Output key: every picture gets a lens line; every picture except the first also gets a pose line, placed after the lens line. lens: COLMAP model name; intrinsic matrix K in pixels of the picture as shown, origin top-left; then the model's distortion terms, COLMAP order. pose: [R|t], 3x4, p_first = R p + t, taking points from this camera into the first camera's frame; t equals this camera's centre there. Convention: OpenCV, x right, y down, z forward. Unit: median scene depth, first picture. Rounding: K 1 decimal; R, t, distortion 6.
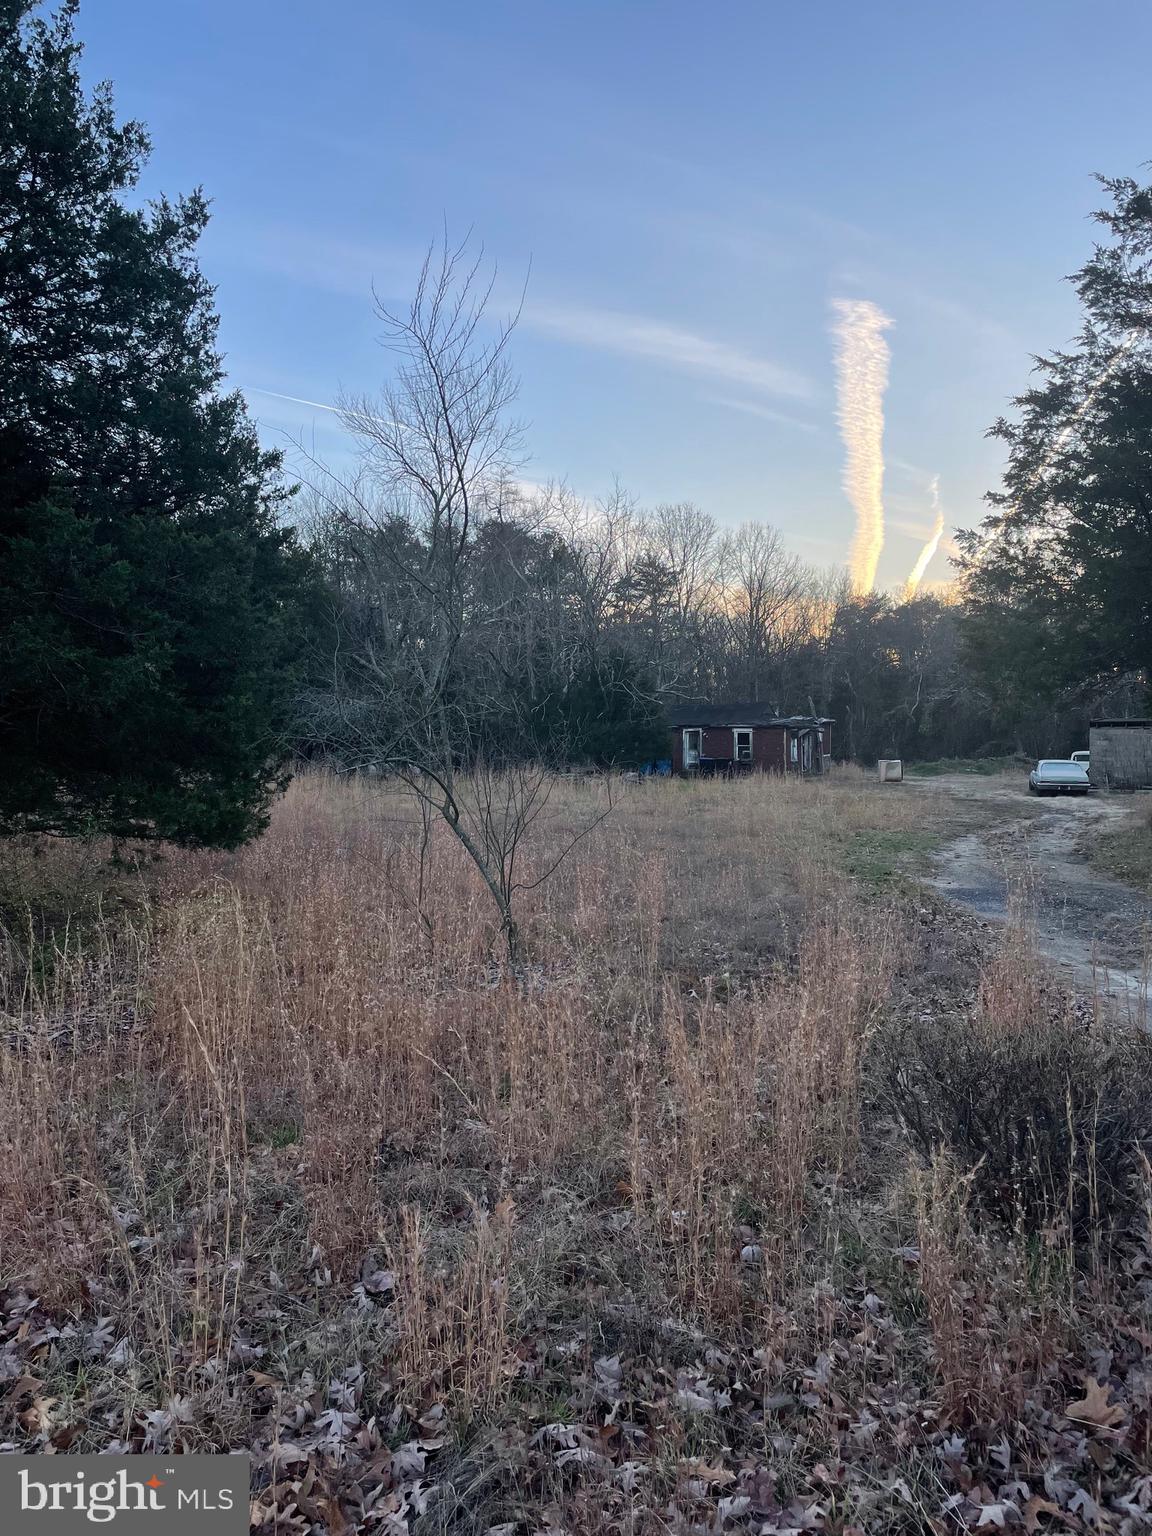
lens RADIAL K [[1156.7, 0, 571.2], [0, 1156.7, 759.9], [0, 0, 1]] dist [0.012276, 0.000880]
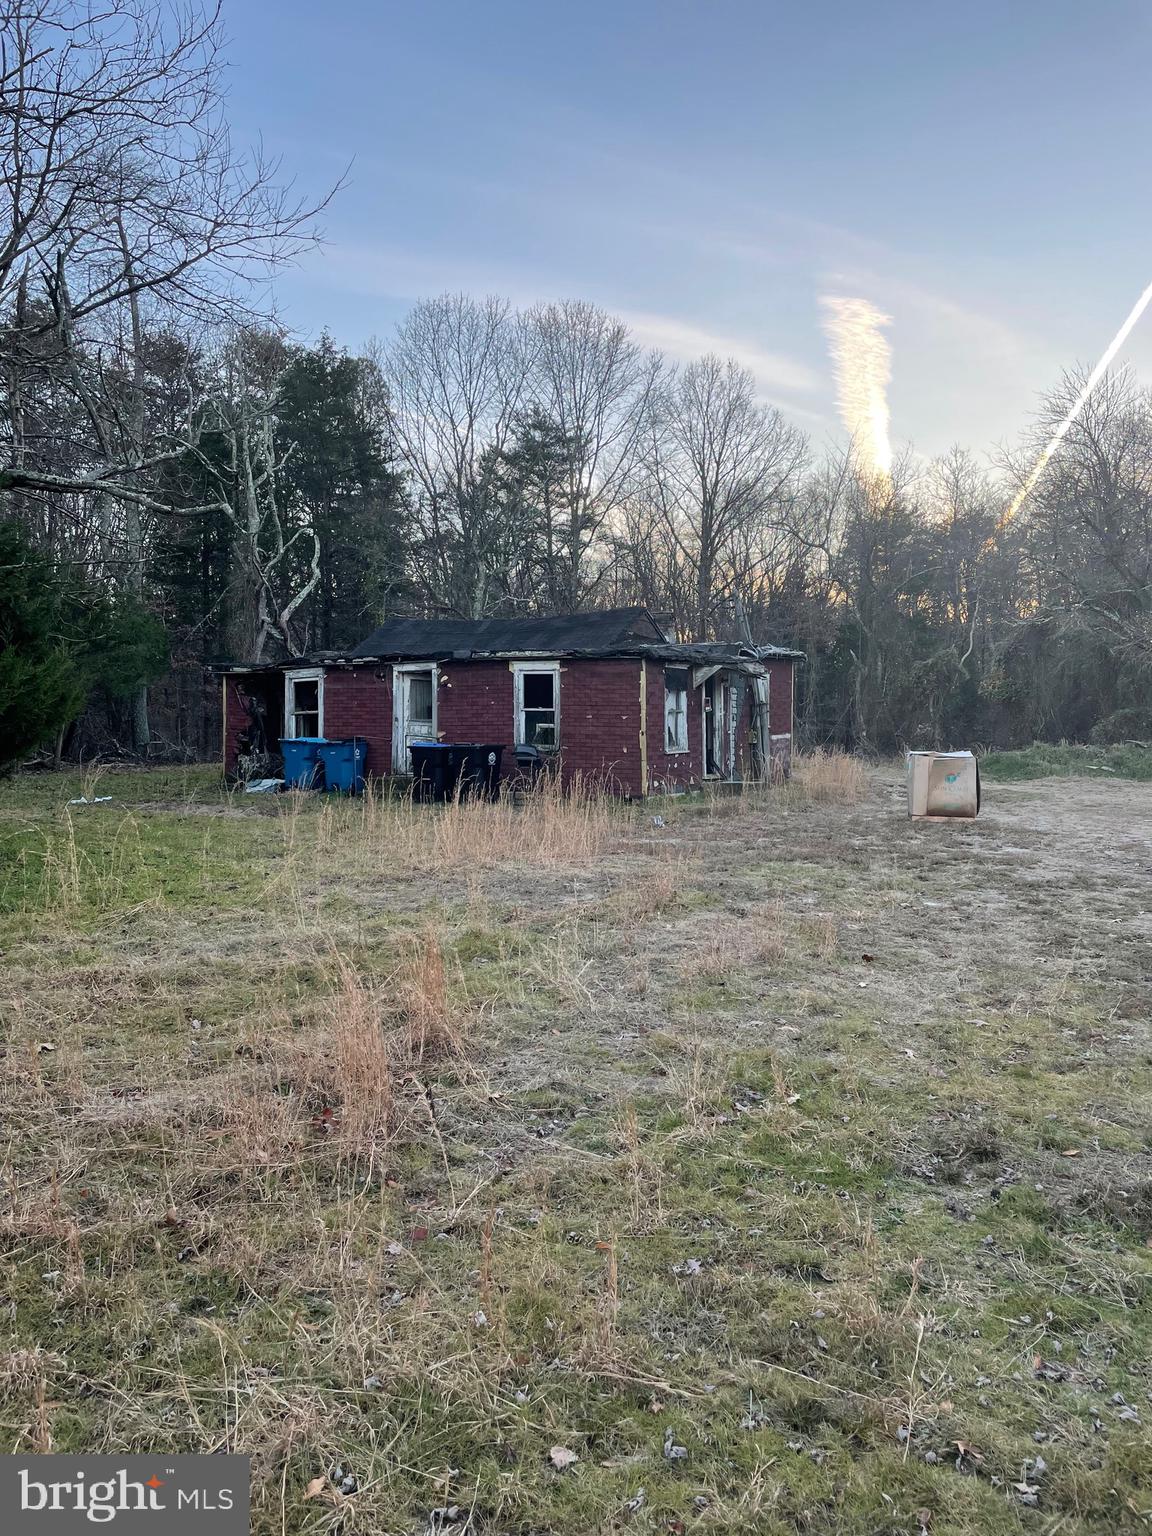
lens RADIAL K [[1156.7, 0, 580.6], [0, 1156.7, 773.9], [0, 0, 1]] dist [0.012276, 0.000880]
pose [[0.999921, 0.004584, -0.011672, 0.163009], [-0.004209, 0.999480, 0.031983, -0.003599], [0.011813, -0.031931, 0.999420, 0.619905]]
